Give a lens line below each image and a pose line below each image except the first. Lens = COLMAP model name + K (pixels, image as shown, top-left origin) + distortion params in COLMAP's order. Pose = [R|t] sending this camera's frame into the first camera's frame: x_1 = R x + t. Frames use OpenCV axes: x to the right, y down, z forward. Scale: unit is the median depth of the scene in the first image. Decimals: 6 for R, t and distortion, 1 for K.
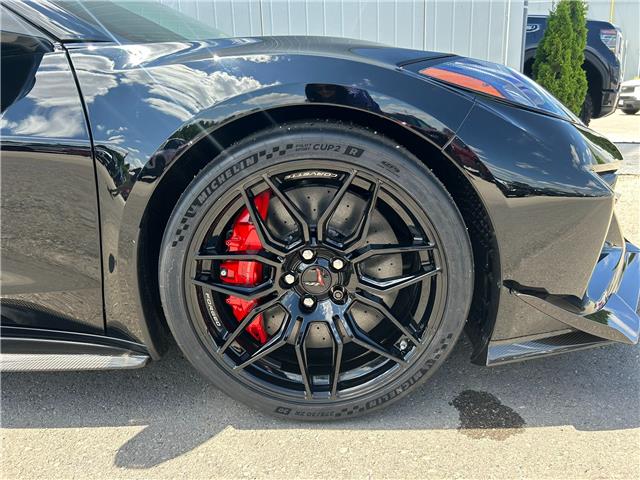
lens RADIAL K [[488.6, 0, 320.0], [0, 488.6, 241.8], [0, 0, 1]] dist [0.039032, -0.038223]
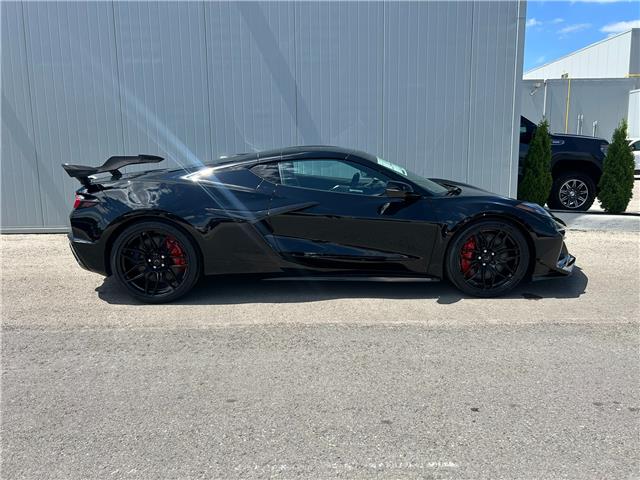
lens RADIAL K [[488.6, 0, 318.5], [0, 488.6, 239.2], [0, 0, 1]] dist [0.039032, -0.038223]
pose [[0.998640, 0.017550, 0.049098, -1.517878], [-0.012245, 0.994254, -0.106345, 0.357724], [-0.050683, 0.105599, 0.993116, -2.749709]]
